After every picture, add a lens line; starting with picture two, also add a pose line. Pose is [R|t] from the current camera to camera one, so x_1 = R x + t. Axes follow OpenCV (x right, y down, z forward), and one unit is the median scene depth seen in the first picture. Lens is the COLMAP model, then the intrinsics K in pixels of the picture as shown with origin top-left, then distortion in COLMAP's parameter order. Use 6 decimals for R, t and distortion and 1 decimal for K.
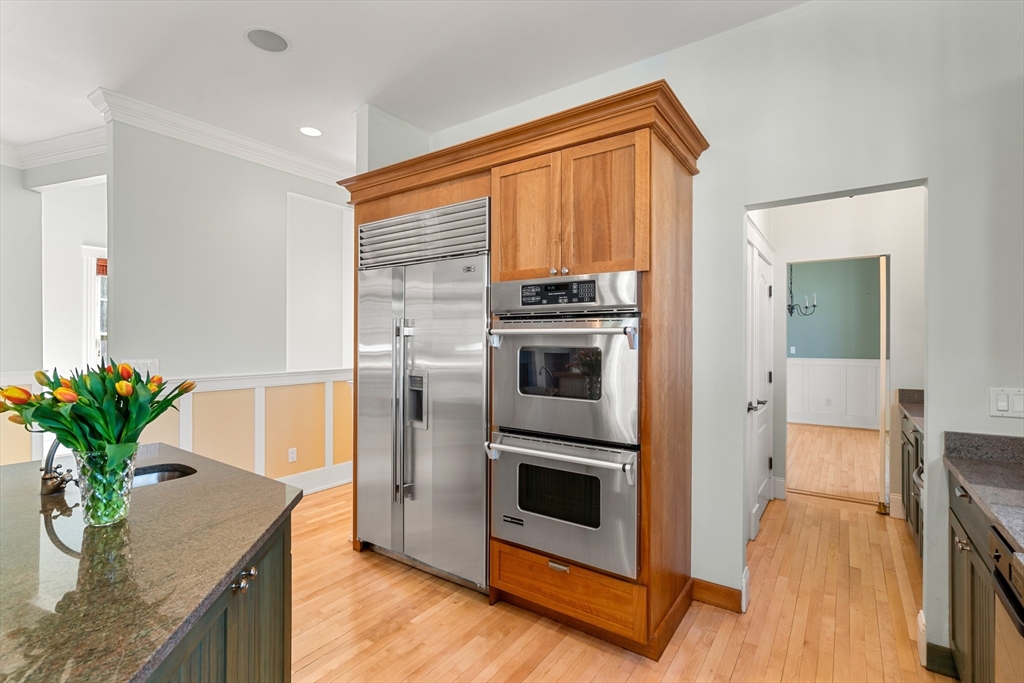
lens RADIAL K [[472.1, 0, 509.8], [0, 472.1, 342.9], [0, 0, 1]] dist [-0.003323, 0.002522]
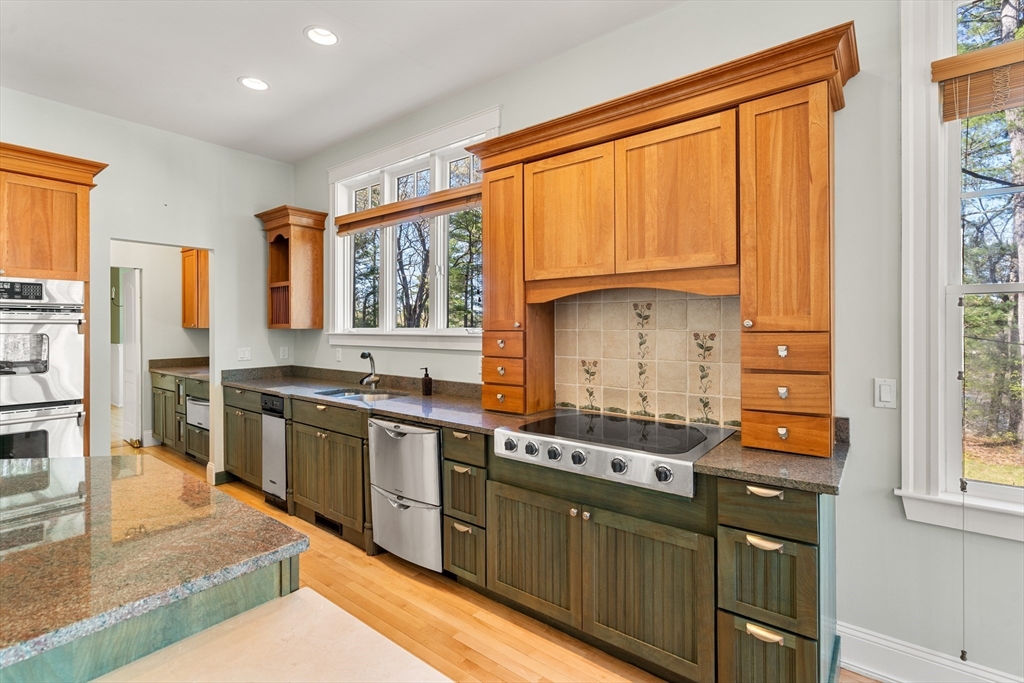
lens RADIAL K [[472.1, 0, 513.6], [0, 472.1, 327.7], [0, 0, 1]] dist [-0.003323, 0.002522]
pose [[0.051601, -0.002930, 0.998663, -0.948399], [0.001739, 0.999994, 0.002844, -0.007850], [-0.998666, 0.001590, 0.051606, -0.356459]]
